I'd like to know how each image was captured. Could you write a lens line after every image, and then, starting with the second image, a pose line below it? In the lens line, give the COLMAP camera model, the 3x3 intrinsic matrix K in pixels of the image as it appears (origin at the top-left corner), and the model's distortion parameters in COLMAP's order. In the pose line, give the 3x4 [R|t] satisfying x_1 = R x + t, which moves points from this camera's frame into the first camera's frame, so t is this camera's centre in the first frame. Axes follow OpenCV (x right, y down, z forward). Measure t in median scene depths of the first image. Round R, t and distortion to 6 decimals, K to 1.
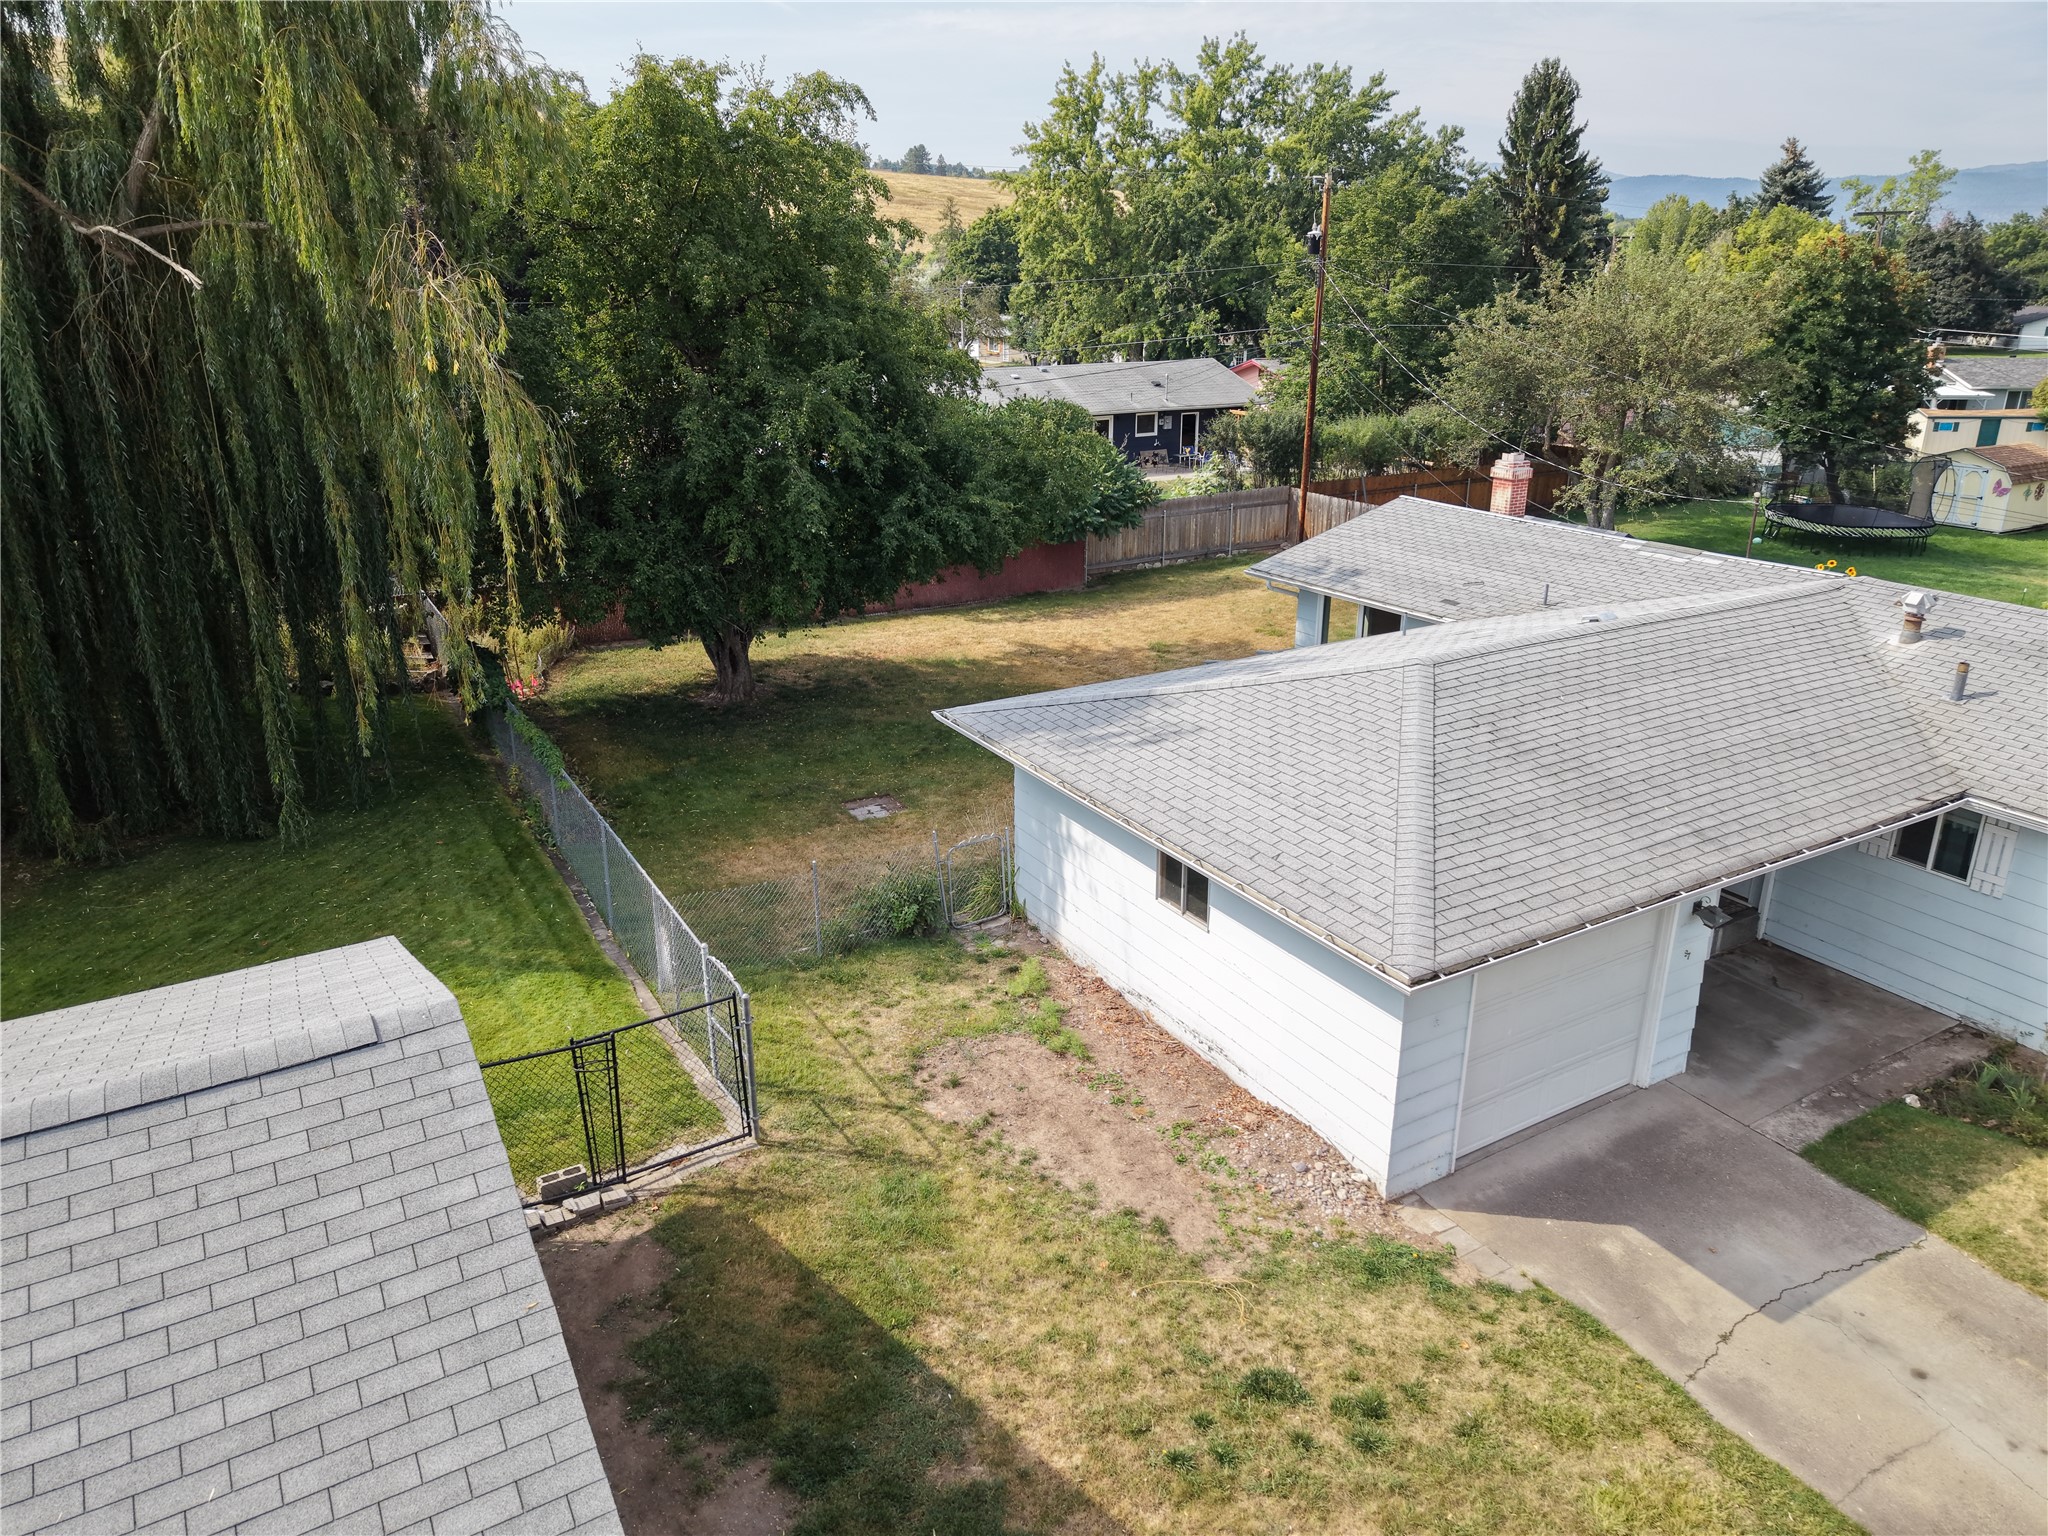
lens RADIAL K [[1354.8, 0, 1024.0], [0, 1354.8, 768.0], [0, 0, 1]] dist [0.027303, -0.027948]
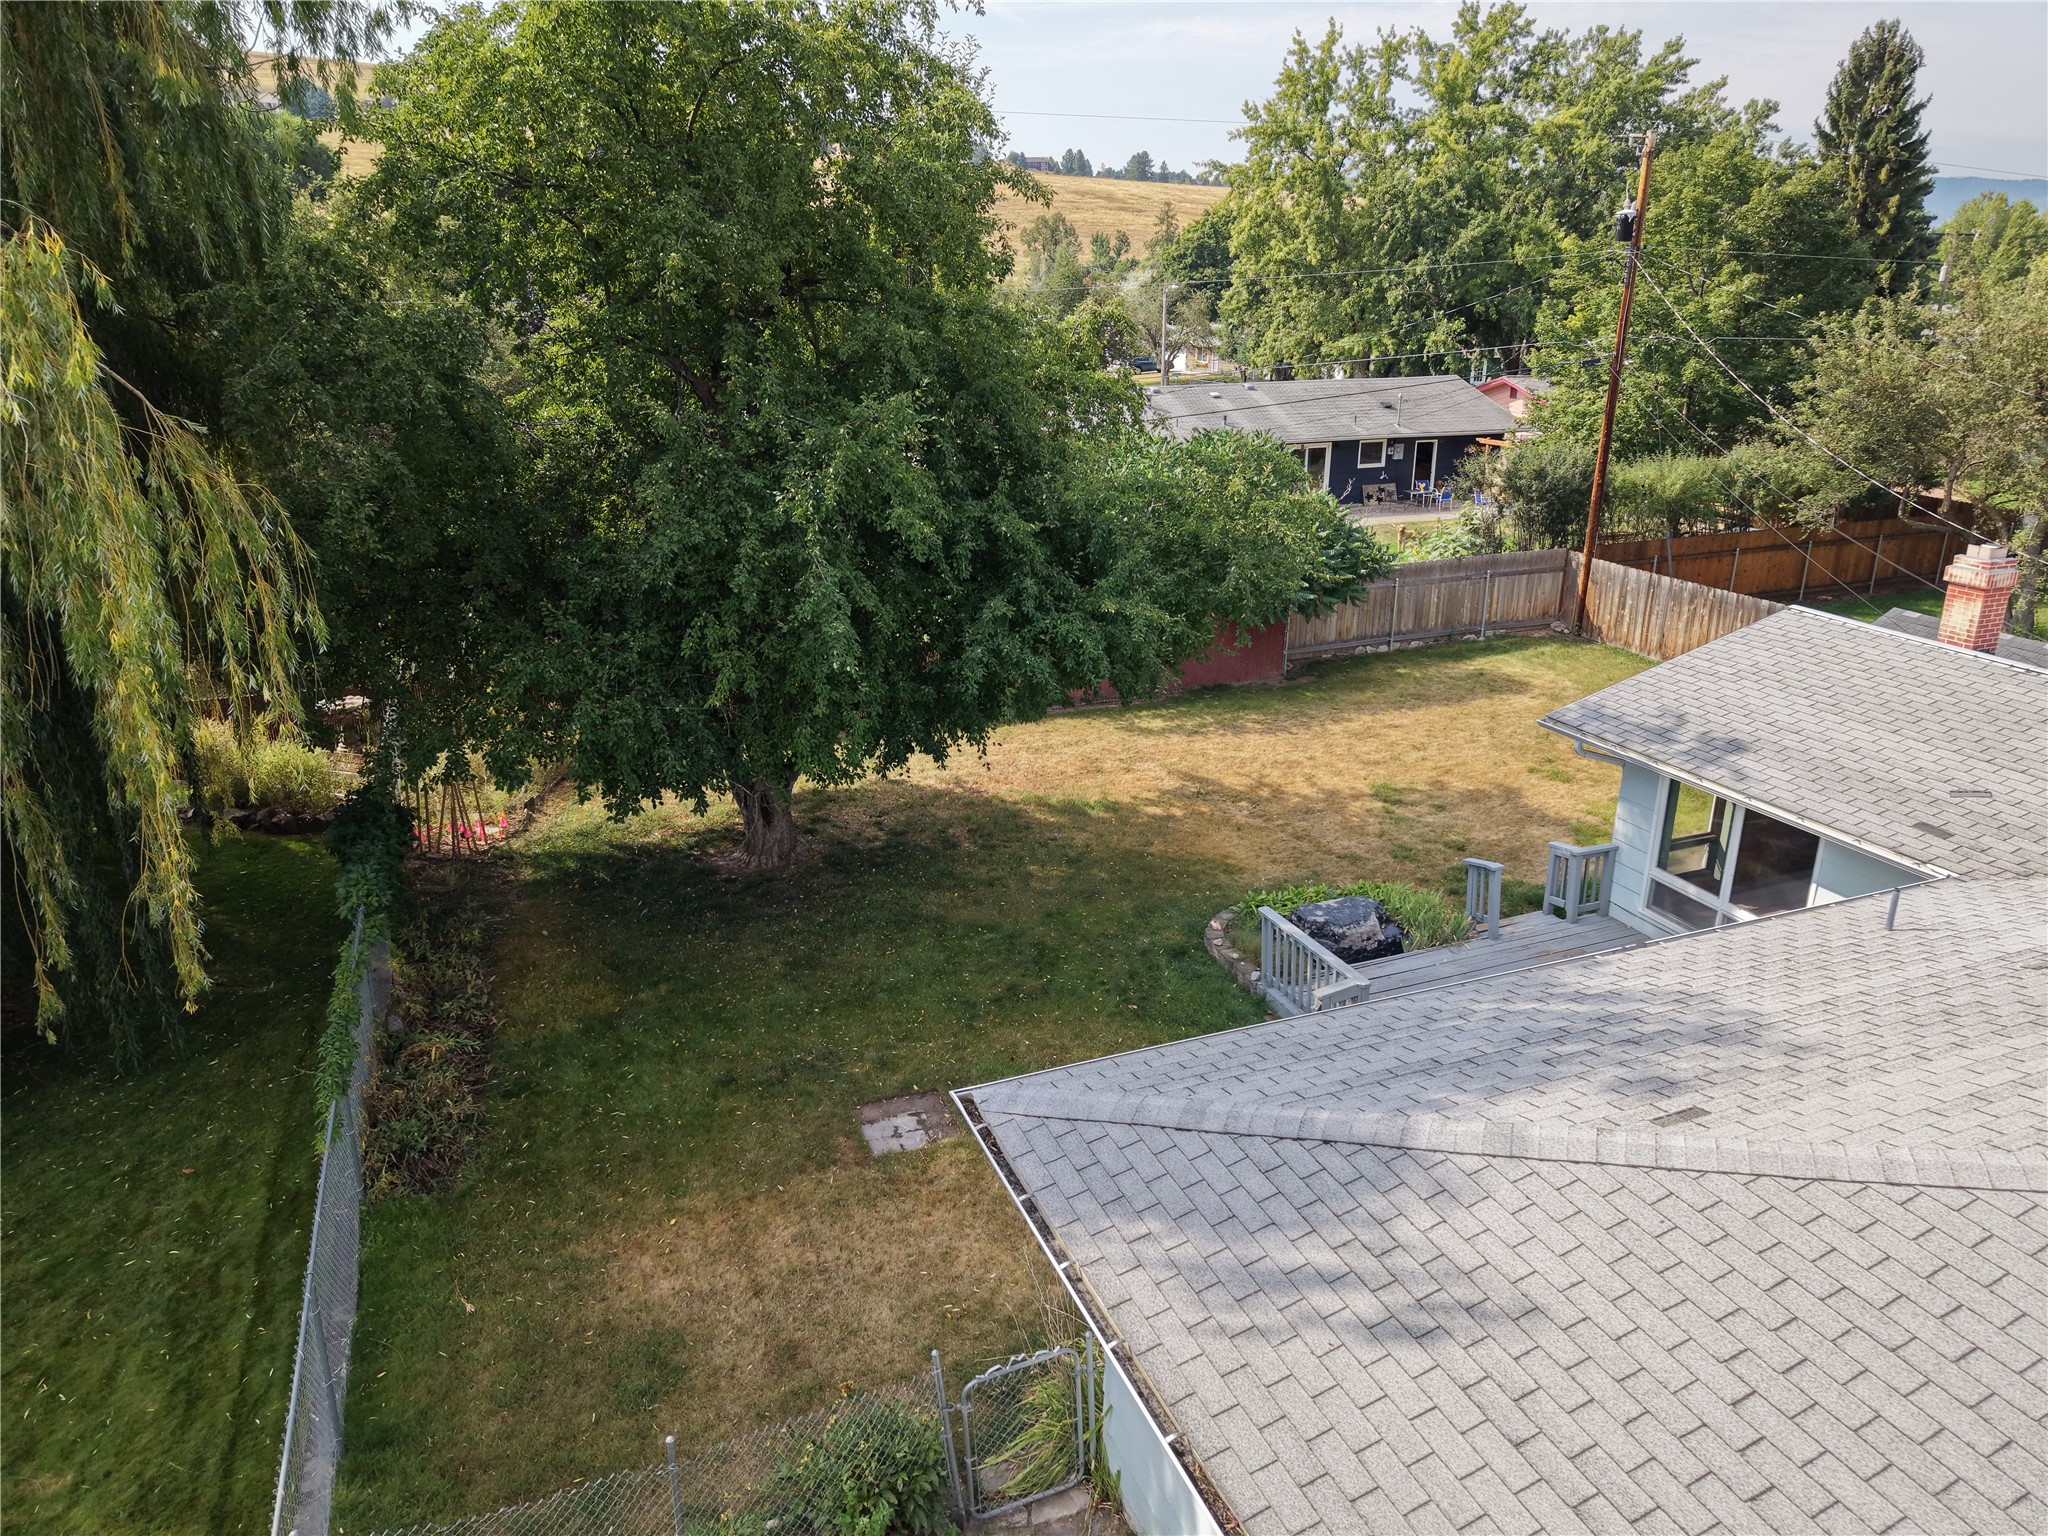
lens RADIAL K [[1354.8, 0, 1024.0], [0, 1354.8, 768.0], [0, 0, 1]] dist [0.027303, -0.027948]
pose [[0.988599, 0.051481, -0.141501, 0.007505], [-0.052280, 0.998631, -0.001936, -0.048562], [0.141208, 0.009311, 0.989936, 0.147442]]
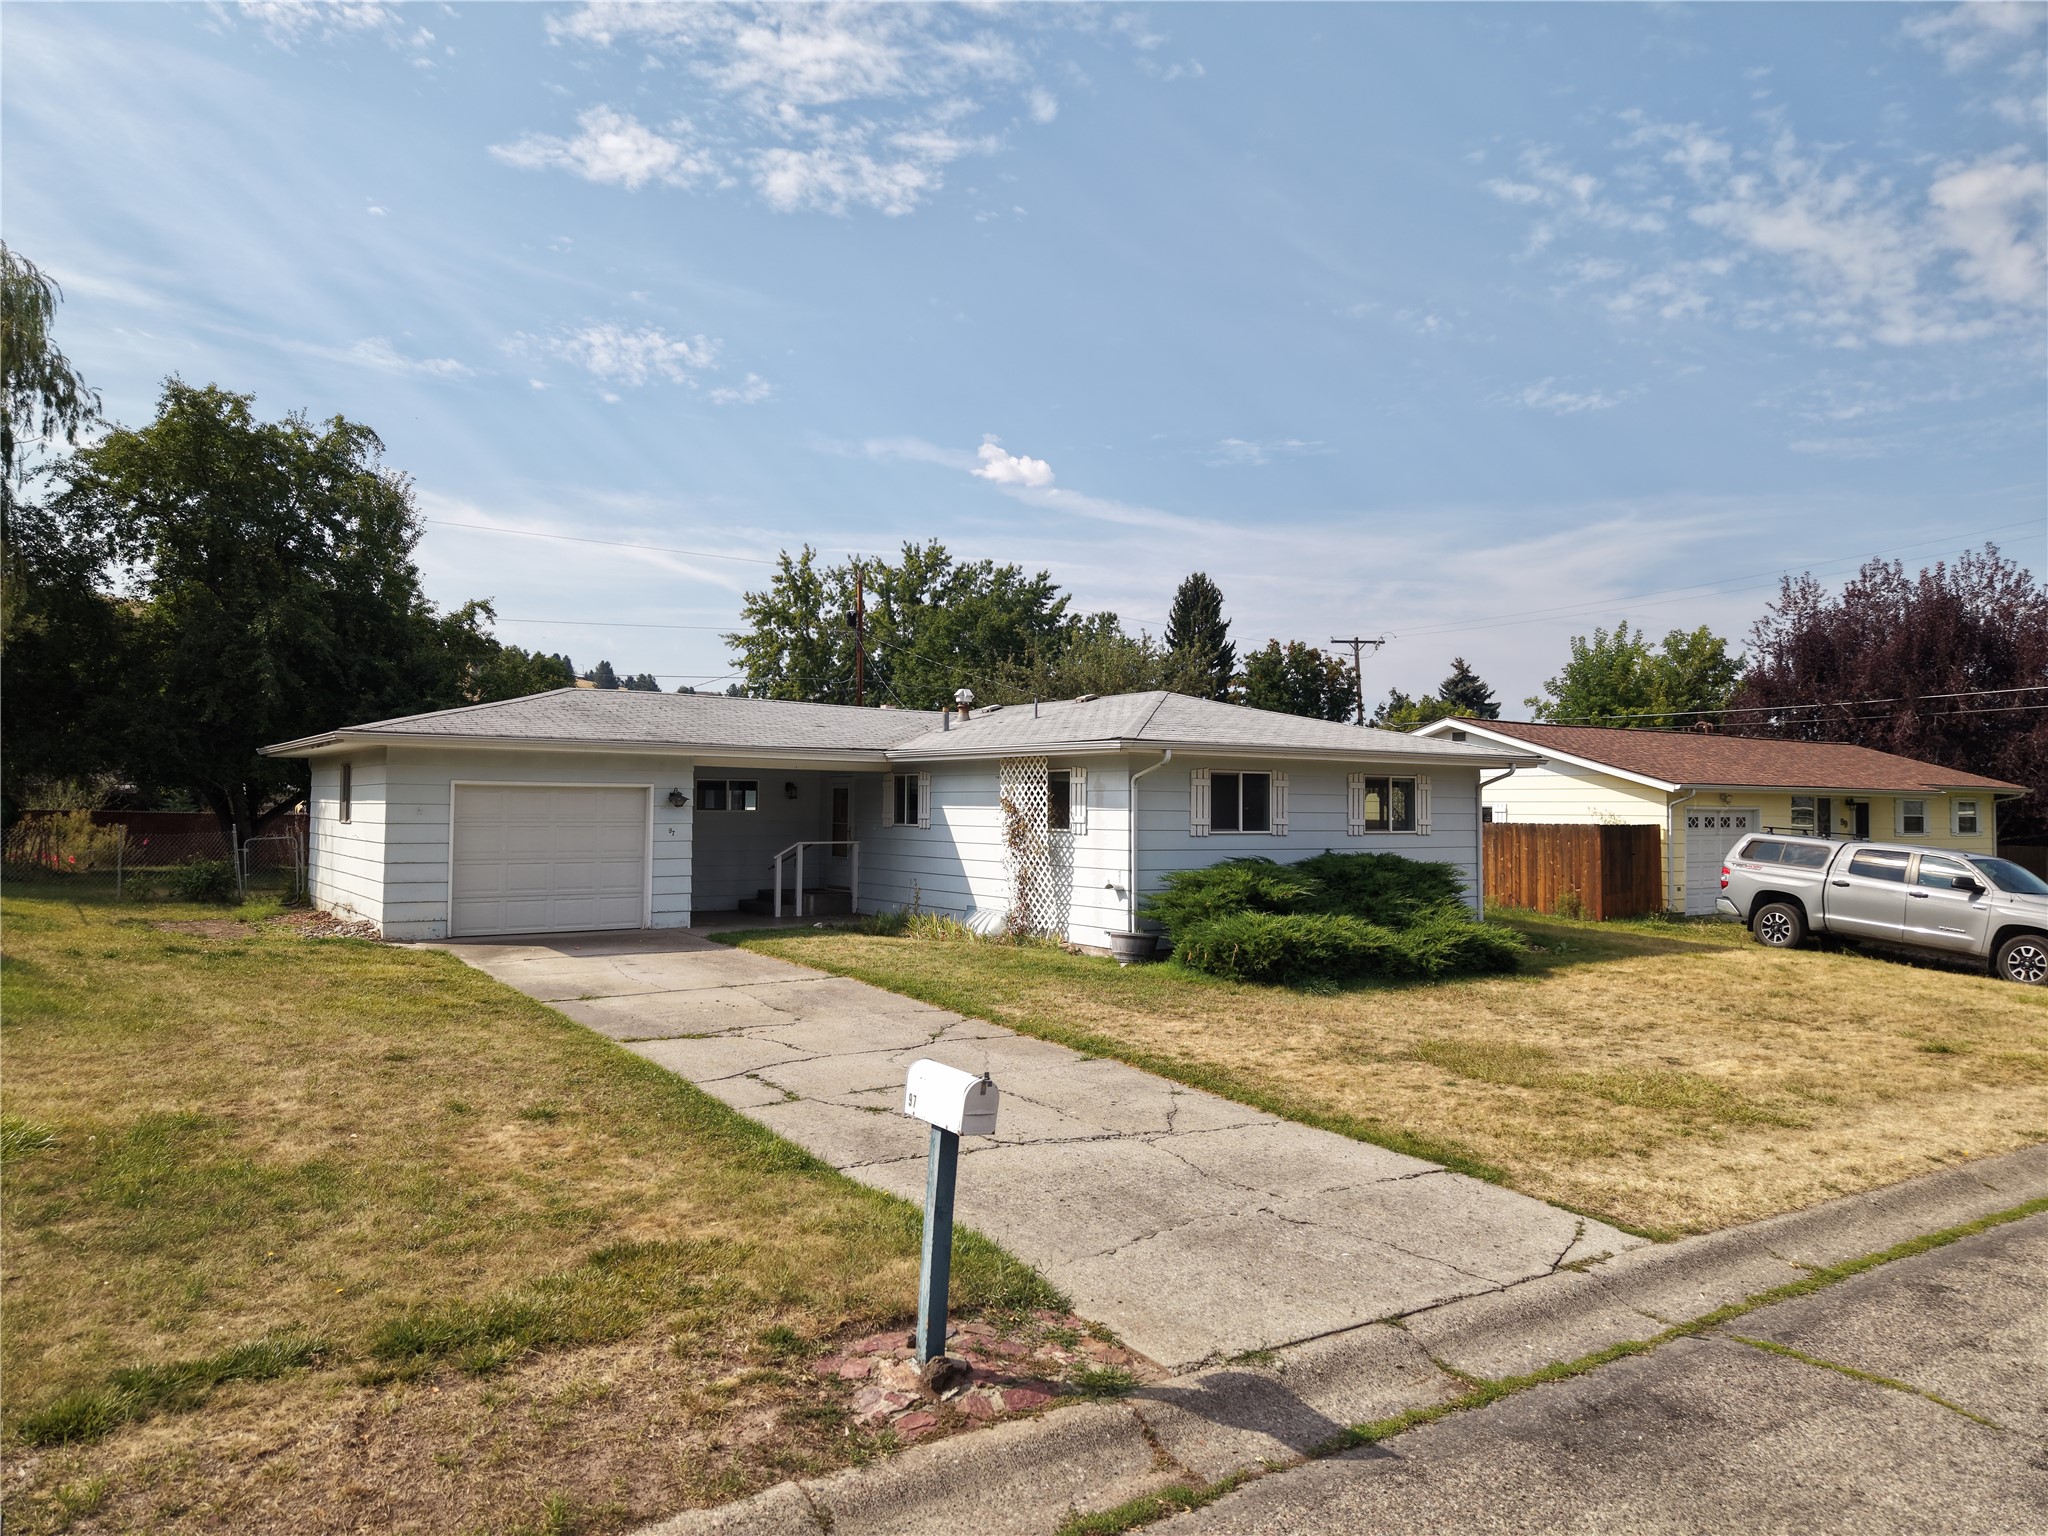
lens RADIAL K [[1352.3, 0, 1033.9], [0, 1352.3, 760.0], [0, 0, 1]] dist [0.076112, -0.118774]
pose [[0.996117, 0.014439, 0.086842, 0.181342], [0.019424, 0.926099, -0.376780, 0.154194], [-0.085865, 0.377004, 0.922223, -0.109668]]
